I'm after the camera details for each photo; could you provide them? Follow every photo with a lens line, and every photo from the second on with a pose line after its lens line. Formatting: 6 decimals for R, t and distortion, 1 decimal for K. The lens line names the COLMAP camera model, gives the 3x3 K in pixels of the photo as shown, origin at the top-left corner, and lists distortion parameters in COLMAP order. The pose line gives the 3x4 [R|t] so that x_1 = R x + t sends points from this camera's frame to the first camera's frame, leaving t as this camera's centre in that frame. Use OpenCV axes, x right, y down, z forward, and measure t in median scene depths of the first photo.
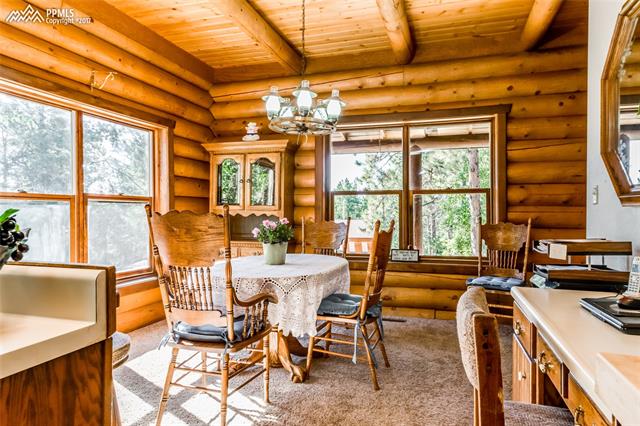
lens RADIAL K [[398.9, 0, 320.2], [0, 398.9, 203.5], [0, 0, 1]] dist [0.005048, 0.003081]
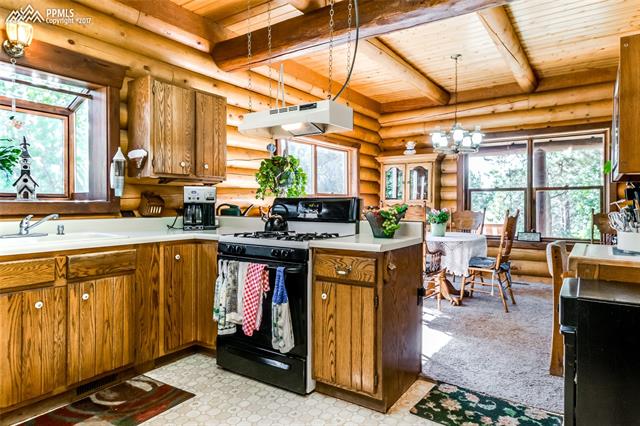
lens RADIAL K [[398.9, 0, 320.2], [0, 398.9, 203.5], [0, 0, 1]] dist [0.005048, 0.003081]
pose [[0.959030, 0.000040, -0.283306, -0.079571], [0.005906, 0.999780, 0.020134, -0.012272], [0.283244, -0.020982, 0.958818, -0.482401]]
